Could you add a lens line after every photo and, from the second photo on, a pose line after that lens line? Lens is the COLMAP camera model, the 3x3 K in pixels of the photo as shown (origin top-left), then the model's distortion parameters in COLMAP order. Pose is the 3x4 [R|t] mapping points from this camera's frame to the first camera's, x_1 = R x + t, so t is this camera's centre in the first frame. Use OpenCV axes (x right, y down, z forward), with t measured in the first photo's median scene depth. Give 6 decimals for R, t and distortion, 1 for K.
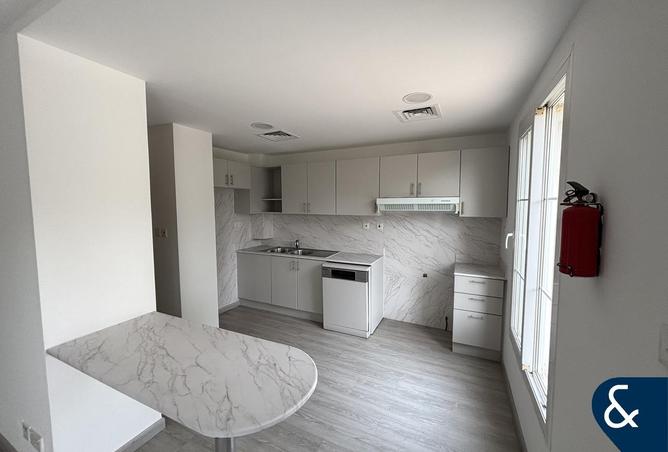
lens RADIAL K [[267.3, 0, 331.6], [0, 267.3, 224.9], [0, 0, 1]] dist [0.003737, 0.002649]
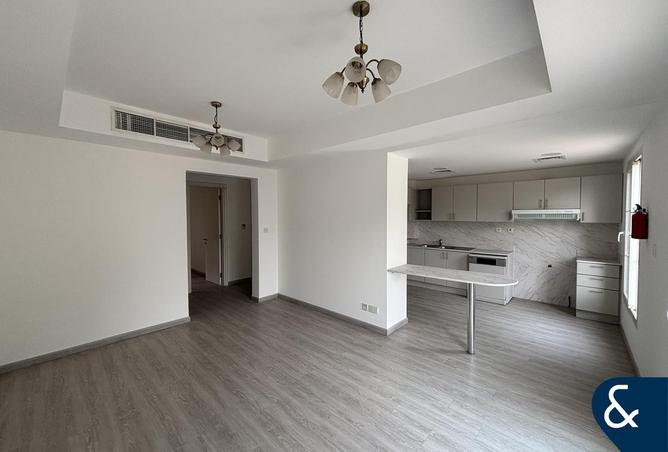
lens RADIAL K [[267.3, 0, 336.3], [0, 267.3, 224.4], [0, 0, 1]] dist [0.003737, 0.002649]
pose [[0.960681, 0.008890, -0.277513, -0.351511], [-0.020770, 0.998988, -0.039899, 0.059003], [0.276878, 0.044095, 0.959893, -0.688597]]
